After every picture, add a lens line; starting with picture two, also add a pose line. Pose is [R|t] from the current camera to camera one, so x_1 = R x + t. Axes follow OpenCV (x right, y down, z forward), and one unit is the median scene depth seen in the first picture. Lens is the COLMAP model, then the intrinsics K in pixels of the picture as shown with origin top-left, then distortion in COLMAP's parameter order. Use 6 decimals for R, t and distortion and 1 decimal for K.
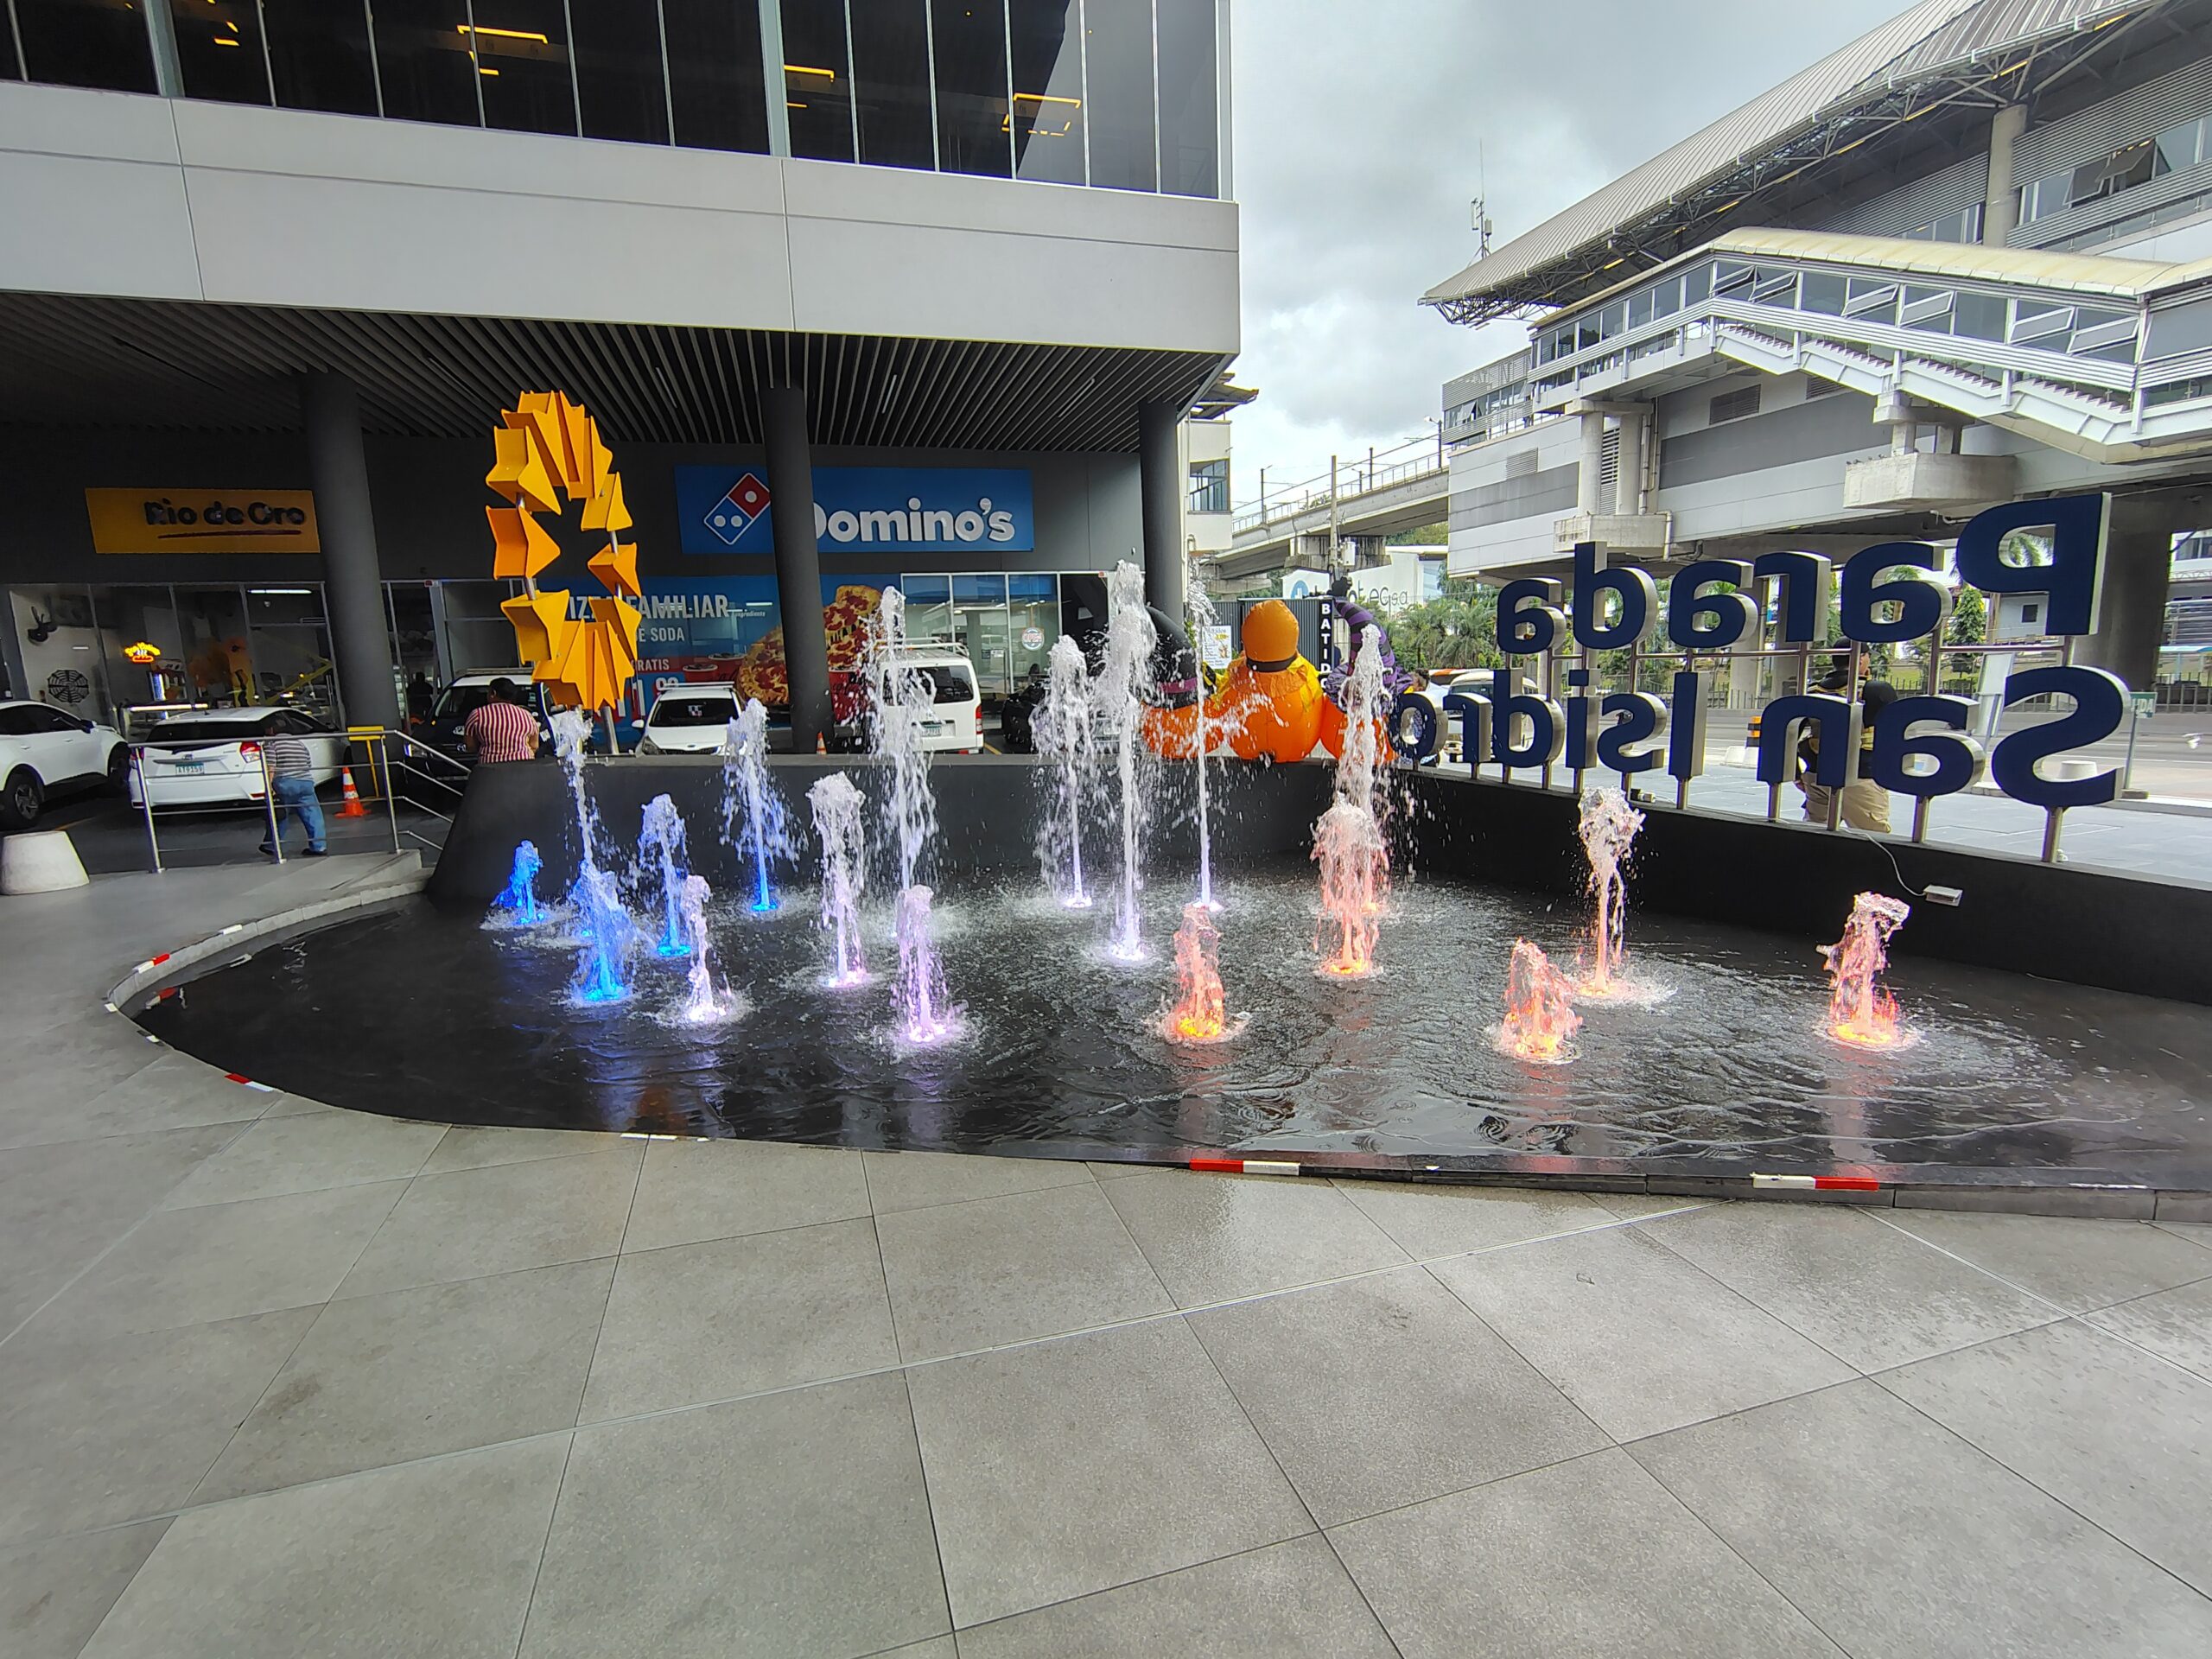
lens RADIAL K [[1039.4, 0, 1103.7], [0, 1039.4, 835.7], [0, 0, 1]] dist [-0.009704, 0.000465]
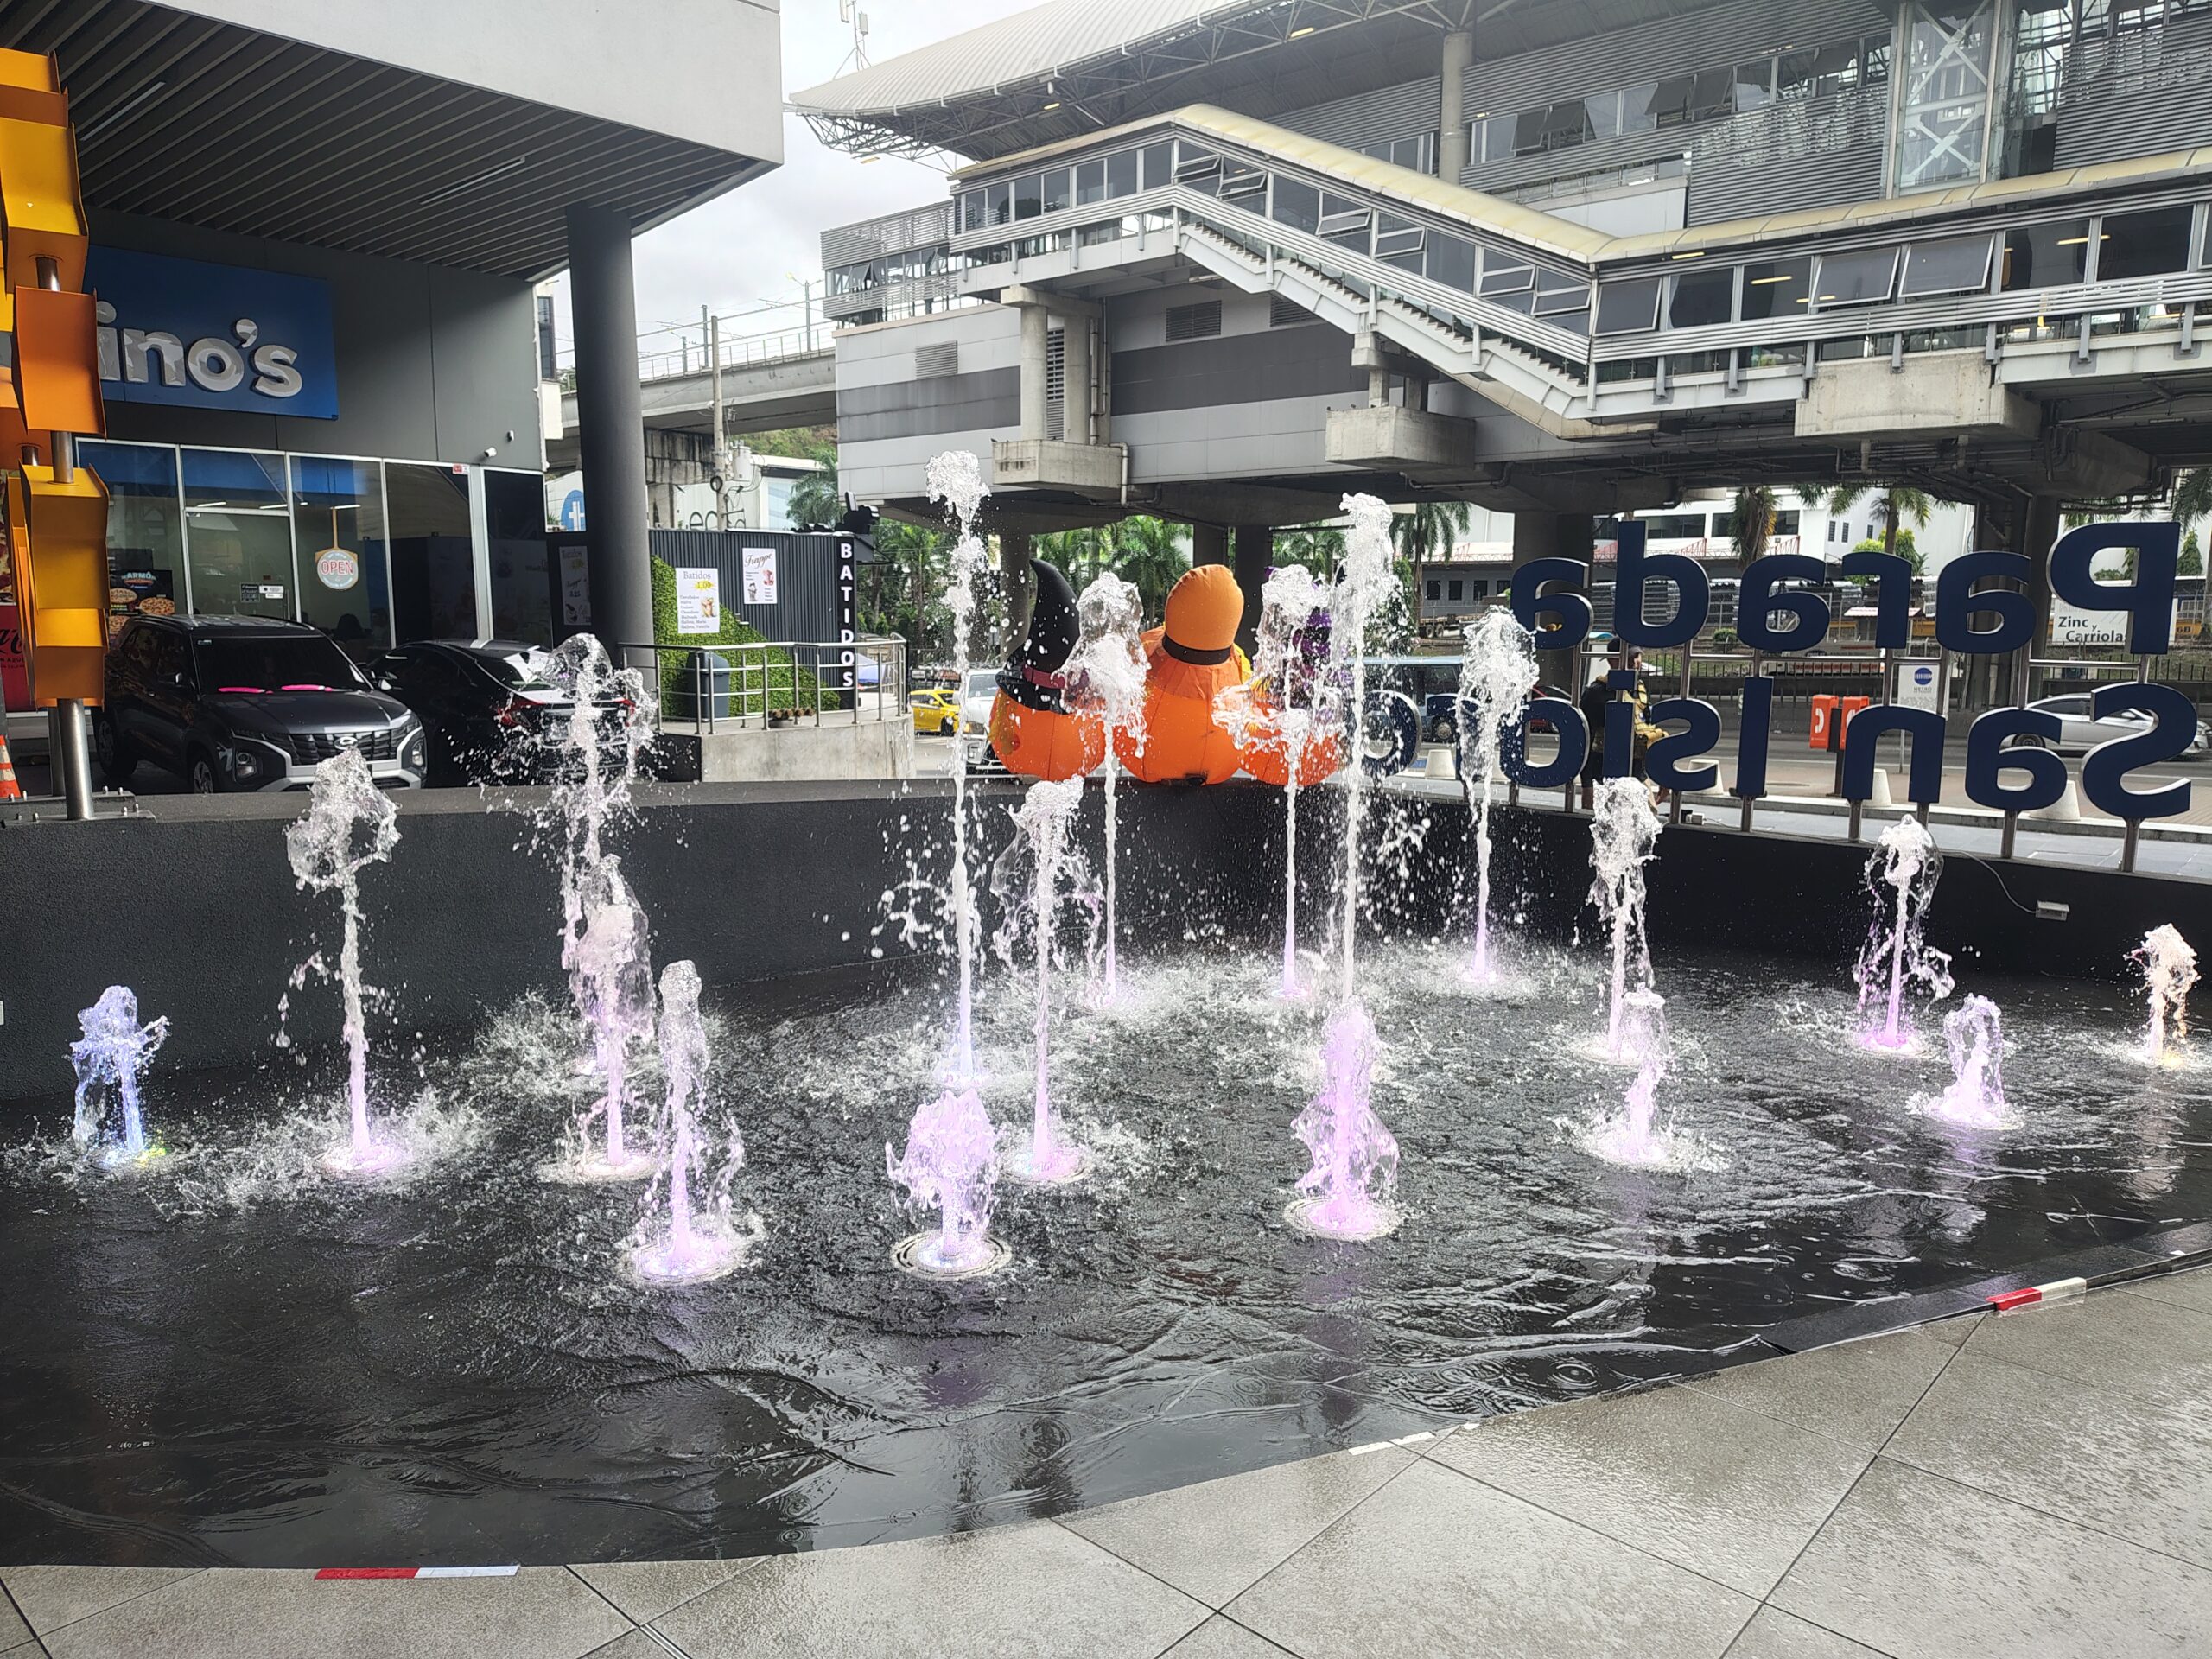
lens RADIAL K [[1504.1, 0, 1128.5], [0, 1504.1, 833.1], [0, 0, 1]] dist [0.070550, -0.085545]
pose [[0.853857, -0.038954, 0.519048, -0.094399], [0.051439, 0.998629, -0.009674, -0.006466], [-0.517959, 0.034960, 0.854690, 0.028207]]
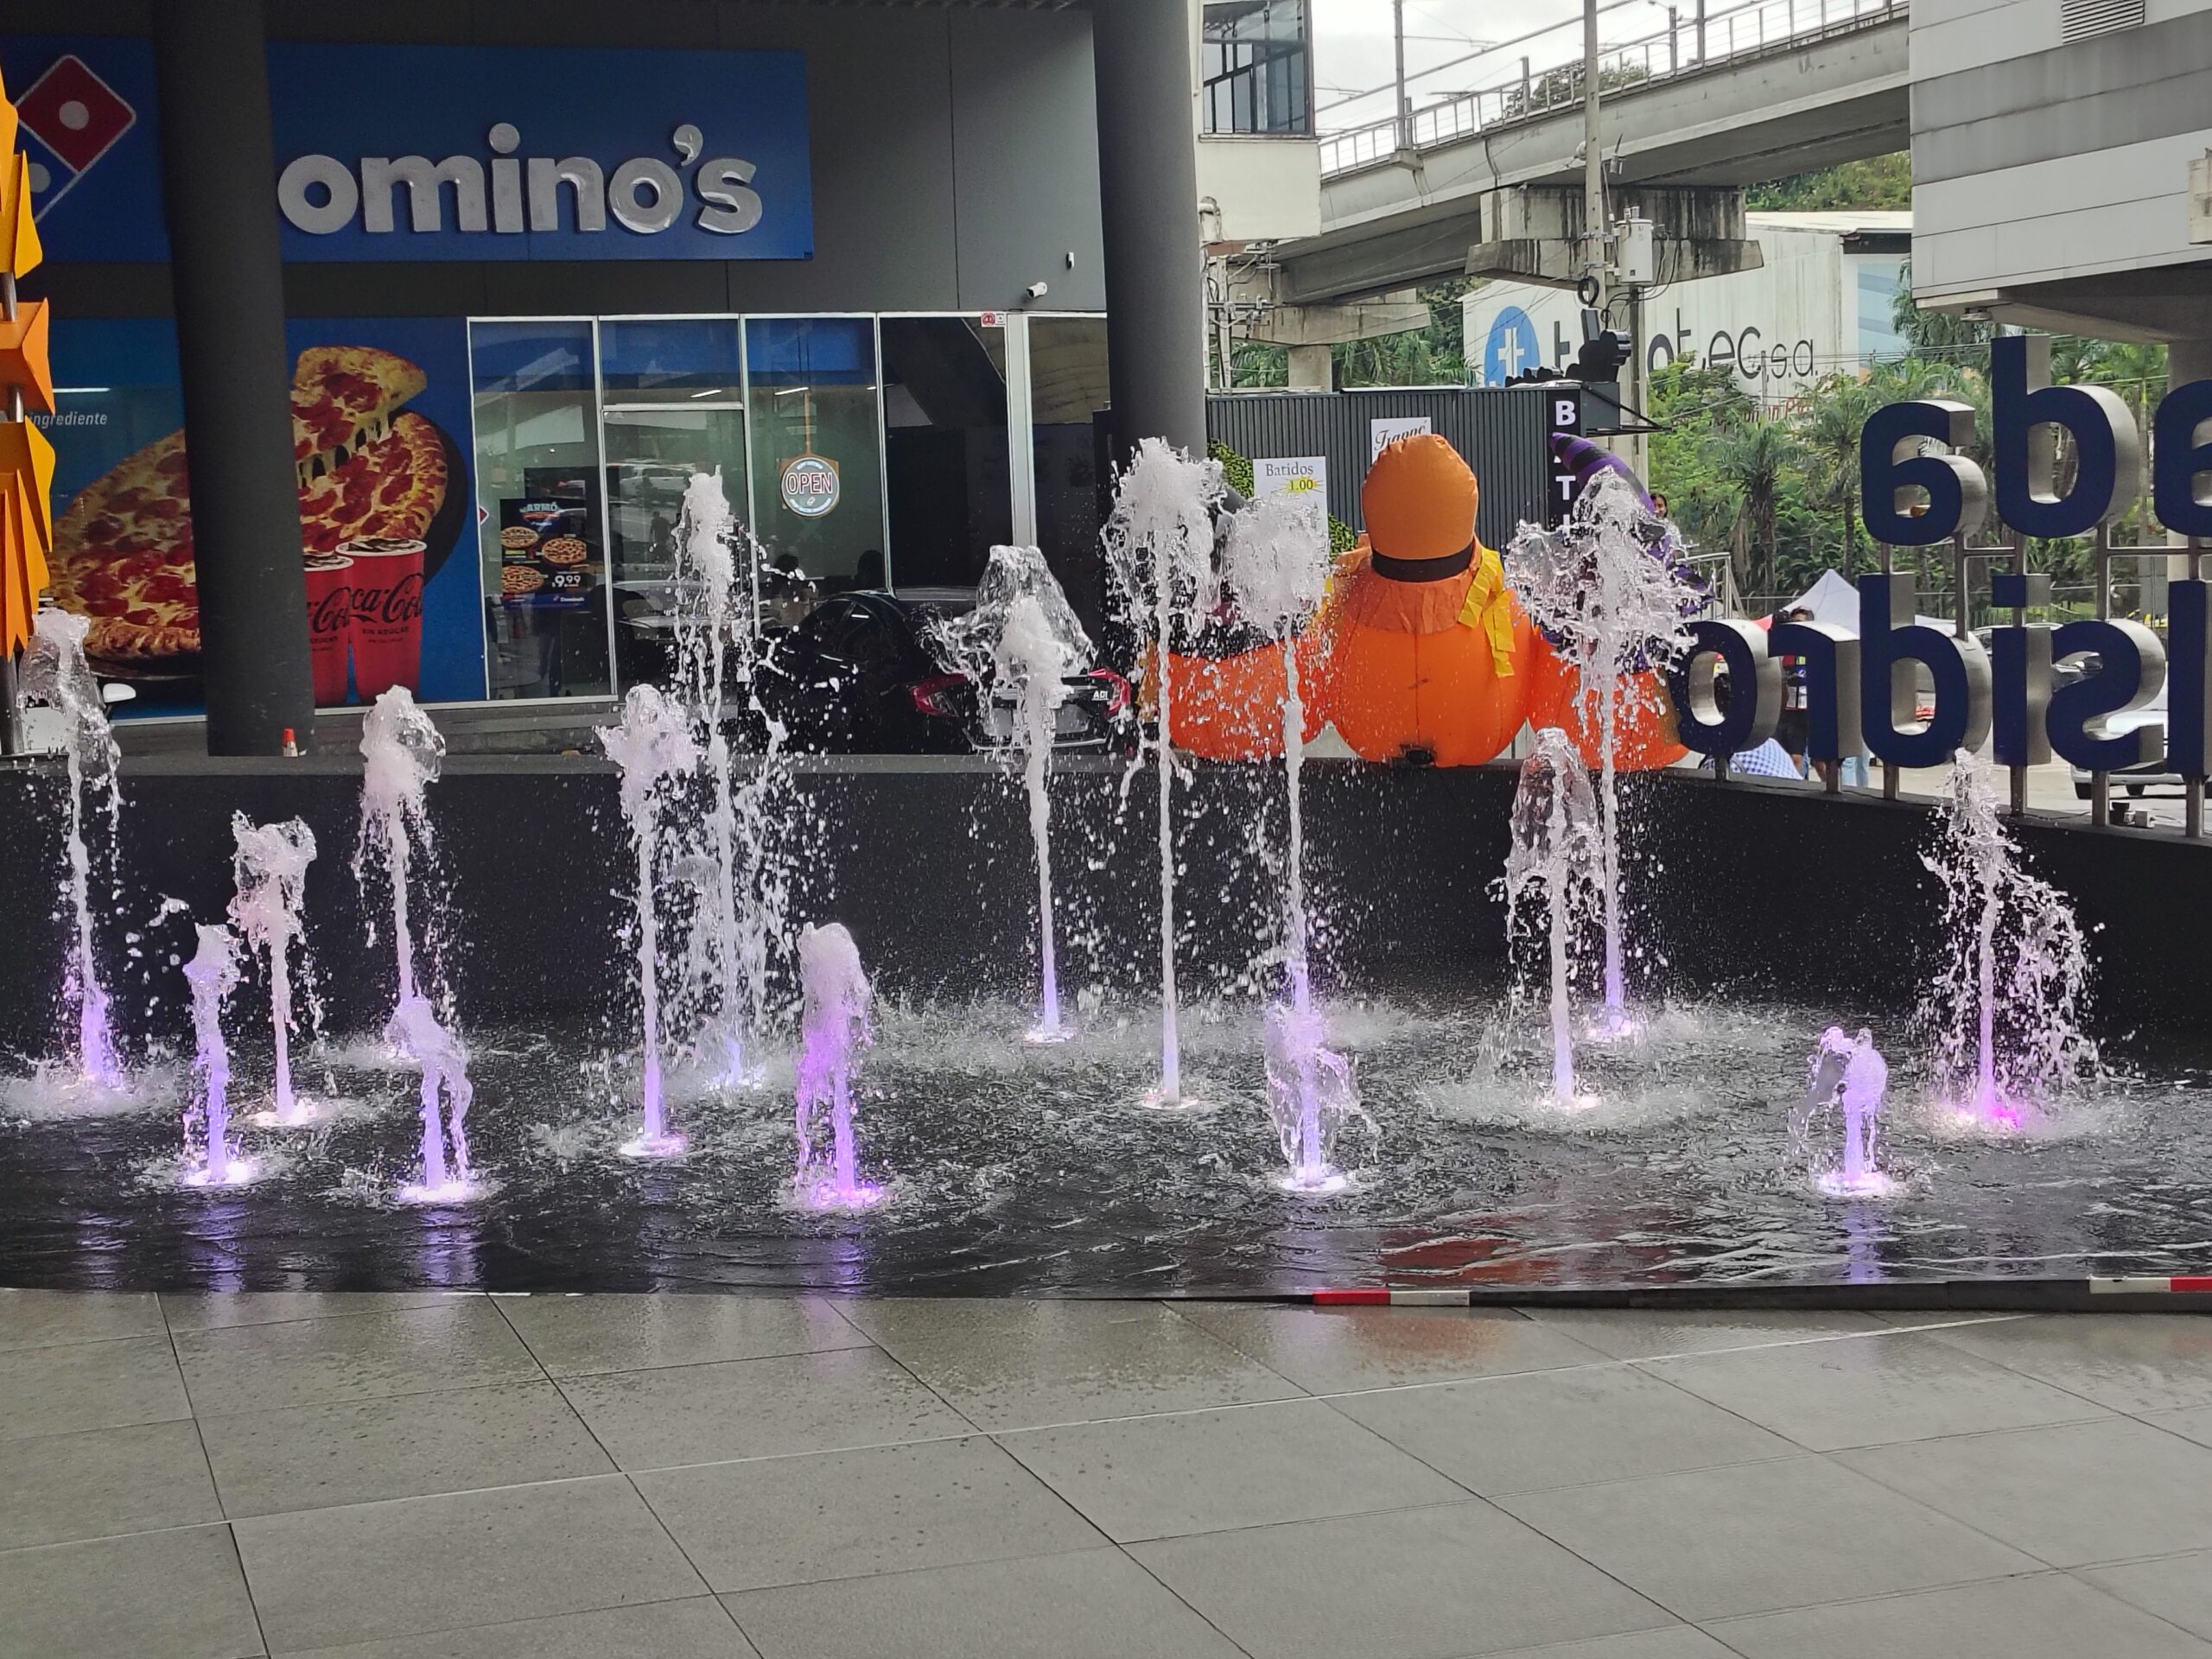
lens RADIAL K [[3114.2, 0, 1147.4], [0, 3114.2, 833.1], [0, 0, 1]] dist [-0.041123, 0.312800]
pose [[0.997804, -0.005744, 0.065988, -0.013945], [0.010360, 0.997506, -0.069817, 0.013121], [-0.065422, 0.070347, 0.995375, -0.092661]]
